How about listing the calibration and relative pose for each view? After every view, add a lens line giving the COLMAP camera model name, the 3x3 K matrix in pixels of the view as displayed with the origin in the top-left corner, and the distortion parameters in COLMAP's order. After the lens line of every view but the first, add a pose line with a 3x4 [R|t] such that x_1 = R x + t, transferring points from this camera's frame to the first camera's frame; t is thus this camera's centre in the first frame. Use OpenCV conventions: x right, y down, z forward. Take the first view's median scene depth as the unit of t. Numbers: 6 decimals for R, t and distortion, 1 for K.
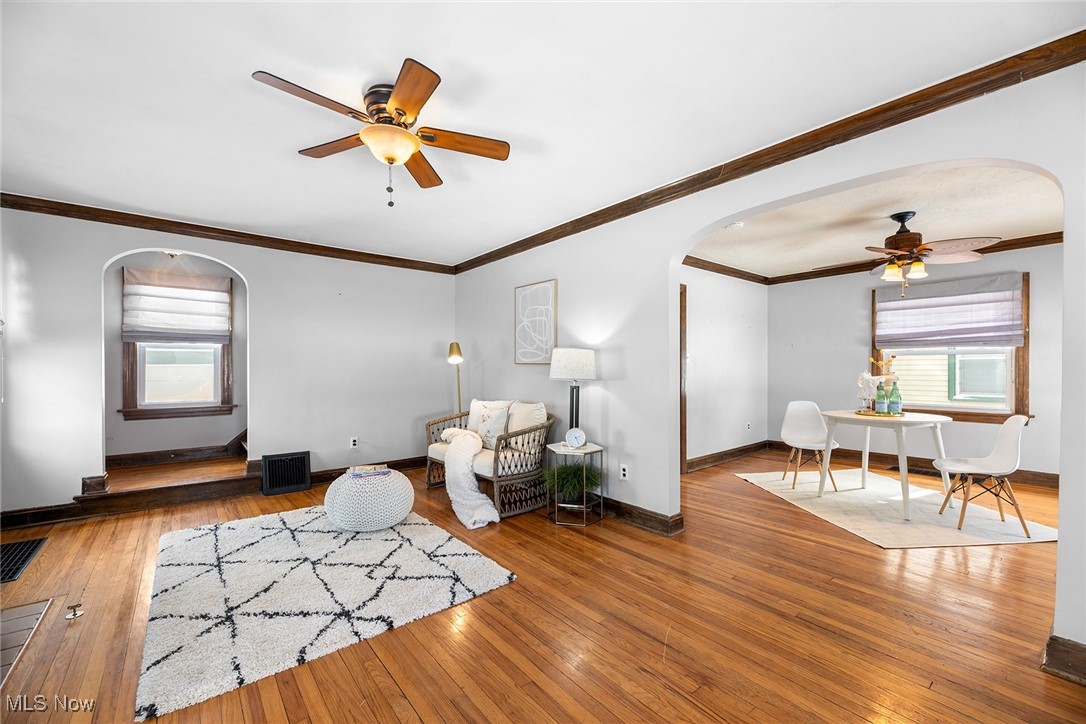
lens RADIAL K [[442.5, 0, 545.4], [0, 442.5, 368.1], [0, 0, 1]] dist [-0.002260, -0.000572]
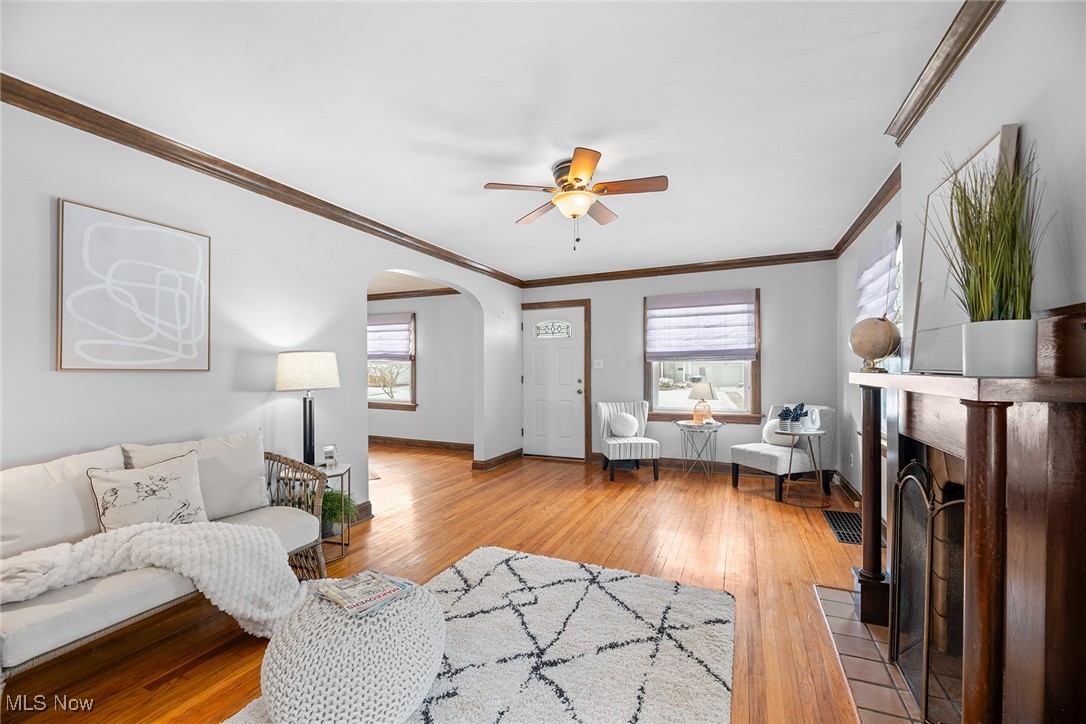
lens RADIAL K [[442.5, 0, 545.4], [0, 442.5, 368.1], [0, 0, 1]] dist [-0.002260, -0.000572]
pose [[-0.448873, 0.007528, 0.893564, -0.967155], [0.011467, 0.999931, -0.002664, -0.007867], [-0.893522, 0.009051, -0.448929, 1.089514]]
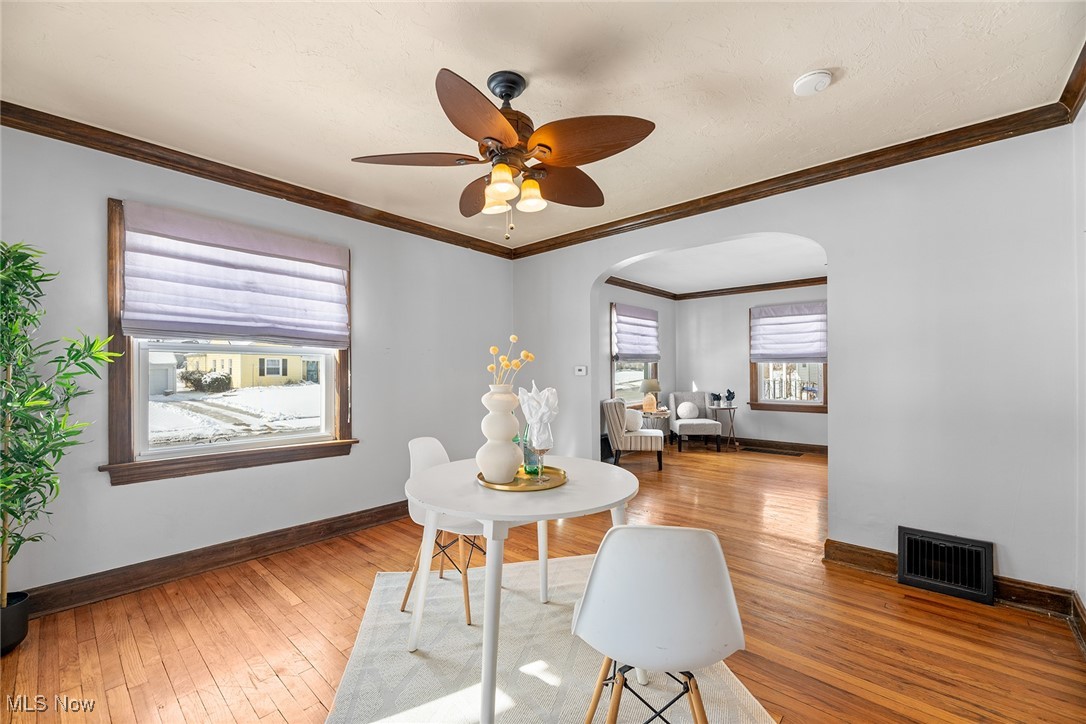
lens RADIAL K [[442.5, 0, 545.4], [0, 442.5, 368.1], [0, 0, 1]] dist [-0.002260, -0.000572]
pose [[-0.988225, 0.005927, -0.152892, 0.987674], [0.006030, 0.999982, -0.000206, -0.009770], [0.152888, -0.001125, -0.988243, 1.789878]]
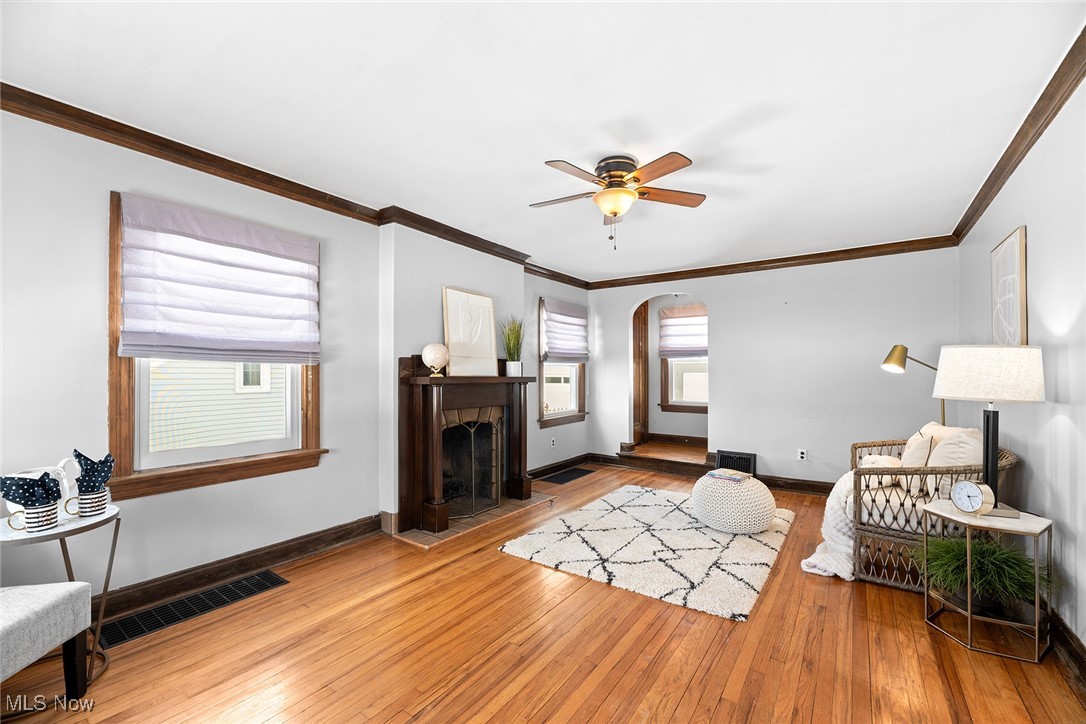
lens RADIAL K [[442.5, 0, 545.4], [0, 442.5, 368.1], [0, 0, 1]] dist [-0.002260, -0.000572]
pose [[0.266853, -0.012101, -0.963661, 0.529029], [-0.006452, 0.999876, -0.014342, -0.004660], [0.963716, 0.010045, 0.266741, 0.308364]]
